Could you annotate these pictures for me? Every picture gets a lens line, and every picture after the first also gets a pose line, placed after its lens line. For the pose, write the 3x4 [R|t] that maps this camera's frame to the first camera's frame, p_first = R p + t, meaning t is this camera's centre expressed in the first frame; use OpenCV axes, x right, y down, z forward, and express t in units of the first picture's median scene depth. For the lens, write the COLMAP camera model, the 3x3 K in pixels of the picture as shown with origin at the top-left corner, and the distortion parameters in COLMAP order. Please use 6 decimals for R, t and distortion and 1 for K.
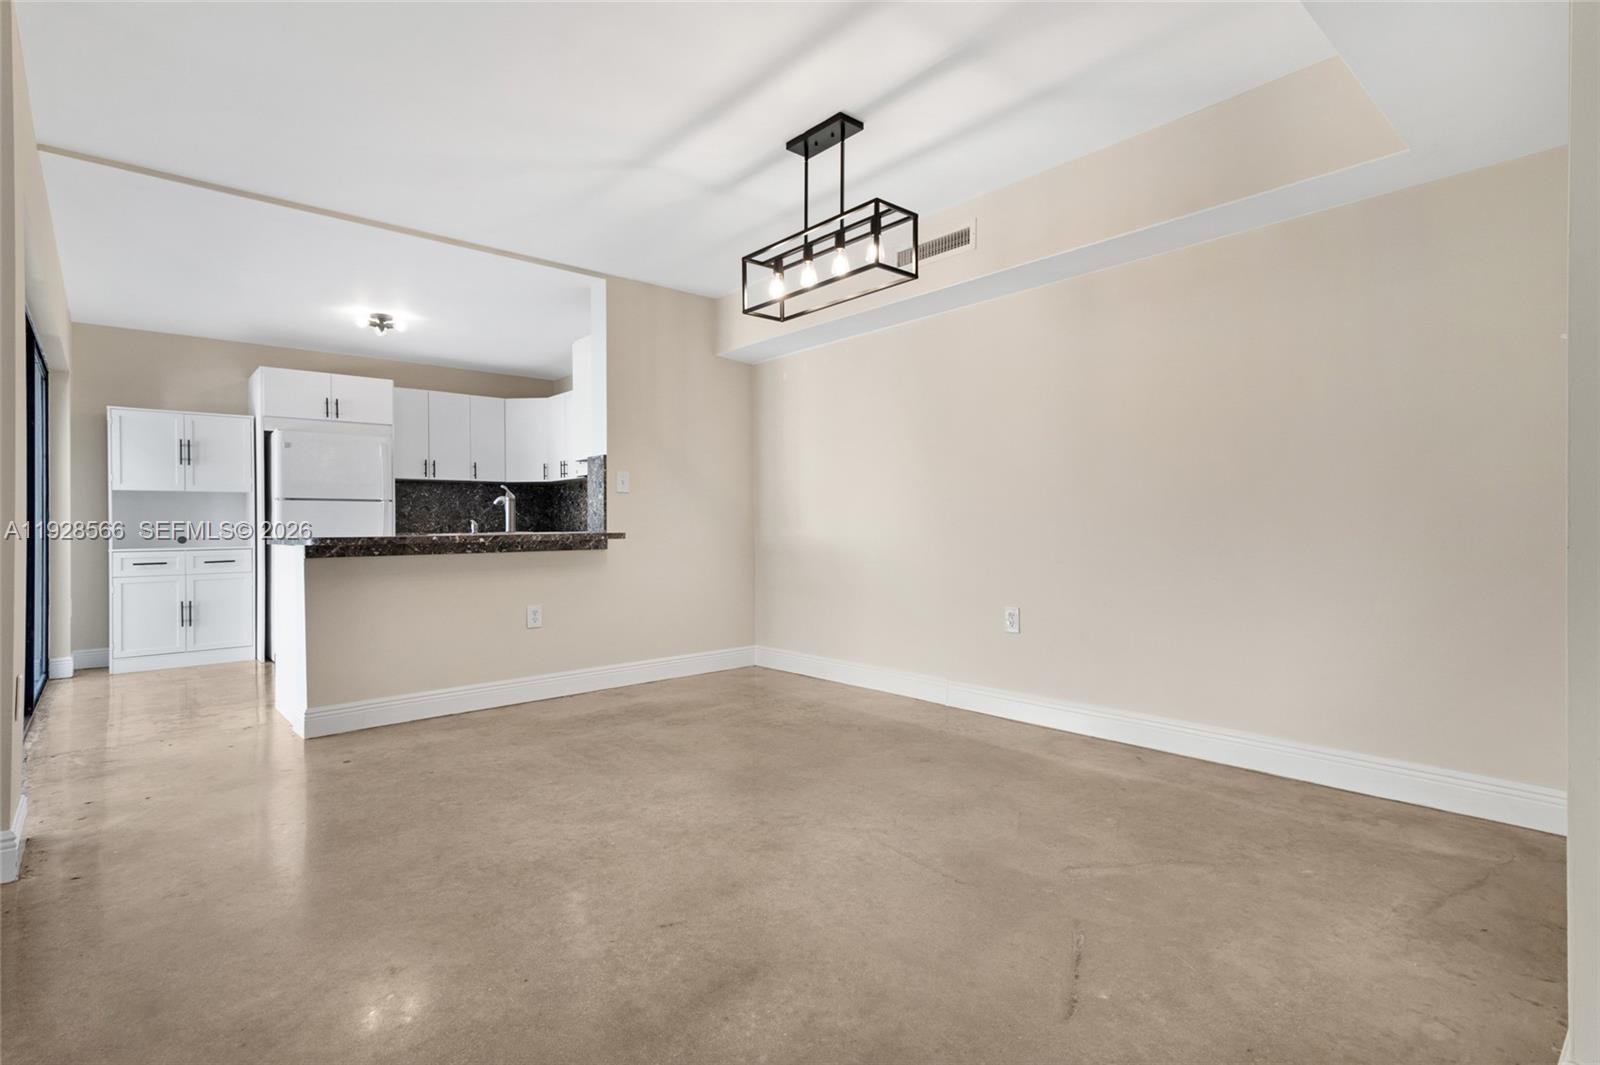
lens RADIAL K [[786.6, 0, 800.0], [0, 786.6, 532.5], [0, 0, 1]] dist [0.012242, 0.000460]
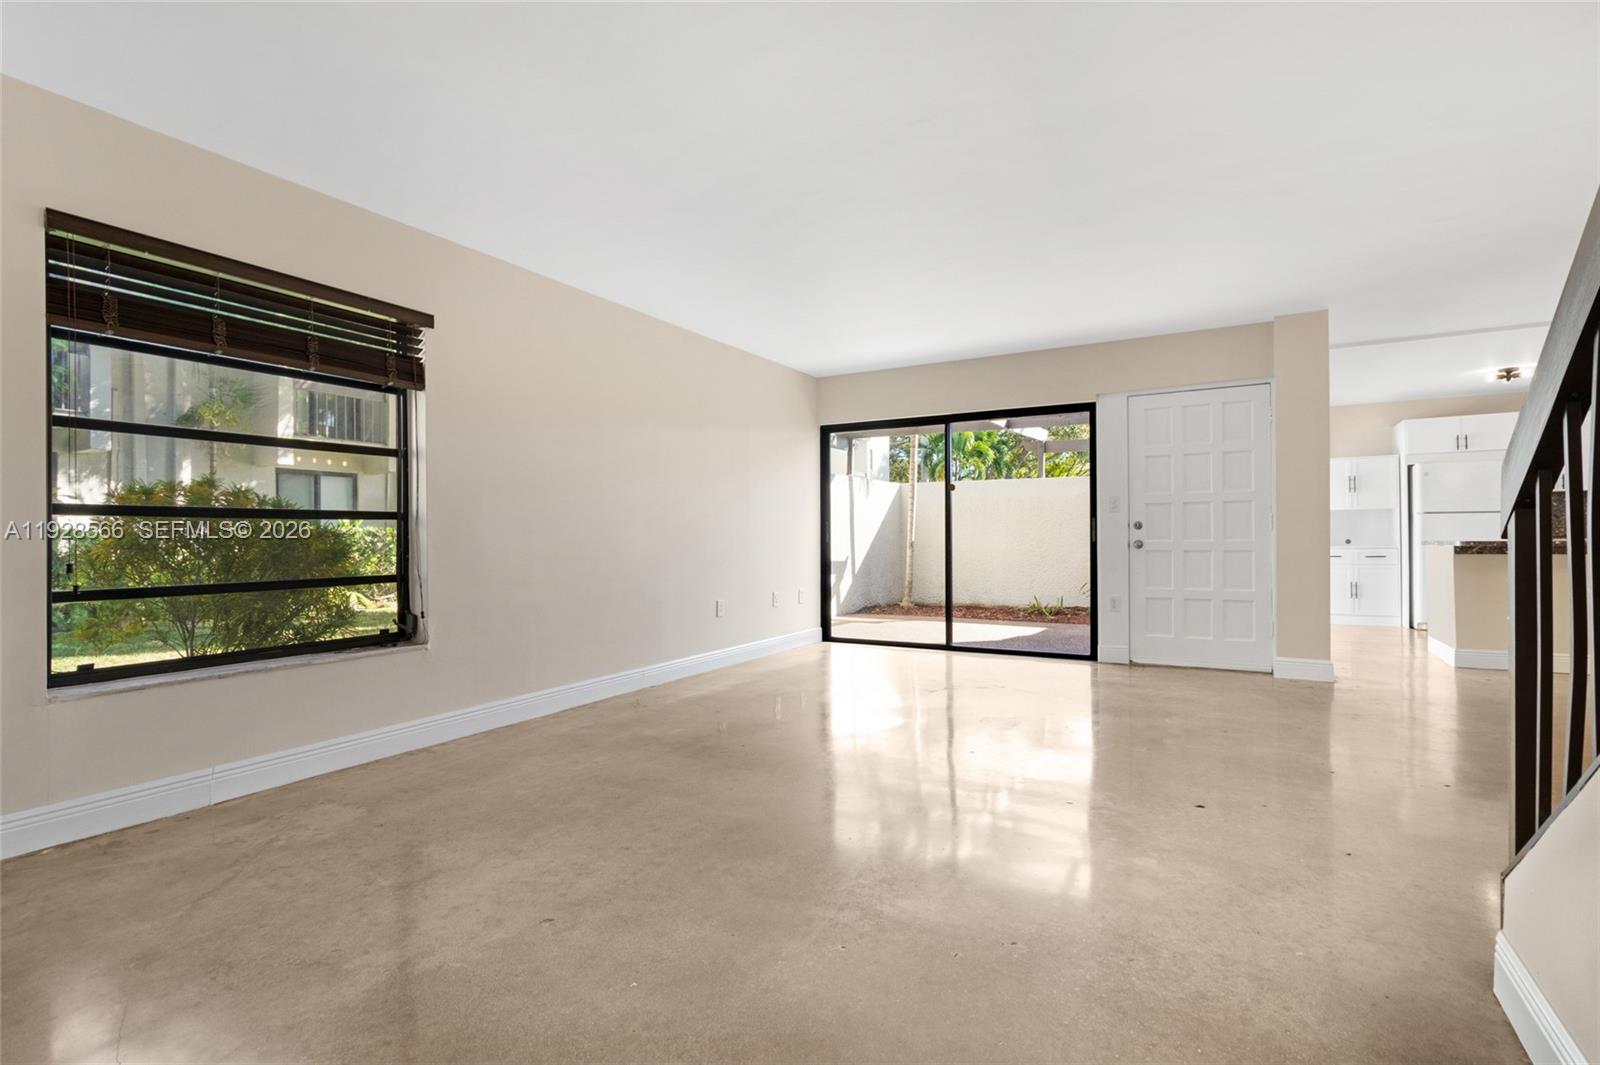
lens RADIAL K [[750.6, 0, 800.0], [0, 750.6, 532.5], [0, 0, 1]] dist [-0.002386, -0.000073]
pose [[0.328402, -0.003894, -0.944530, 0.493535], [0.000276, 0.999992, -0.004027, -0.006854], [0.944538, 0.001062, 0.328400, -0.997577]]
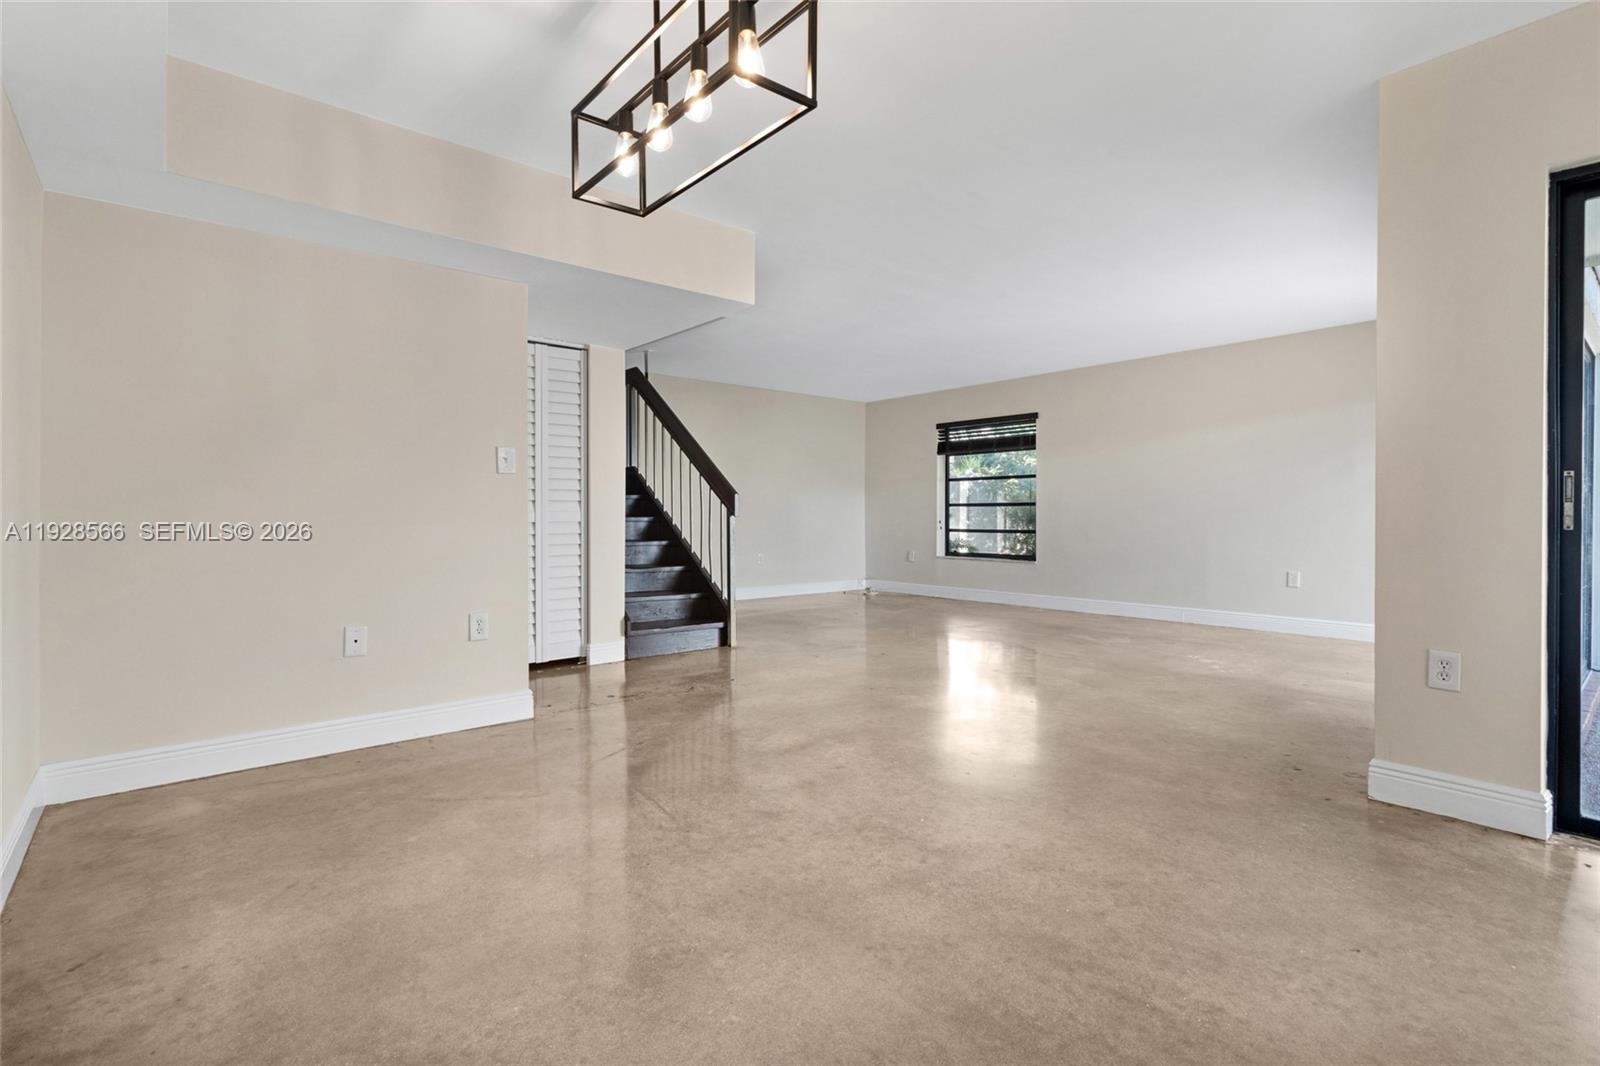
lens RADIAL K [[741.5, 0, 795.9], [0, 741.5, 511.0], [0, 0, 1]] dist [0.003091, 0.000254]
pose [[-0.999669, 0.006305, 0.024949, -0.075878], [0.006332, 0.999979, 0.000969, -0.020657], [-0.024942, 0.001127, -0.999688, 1.616372]]
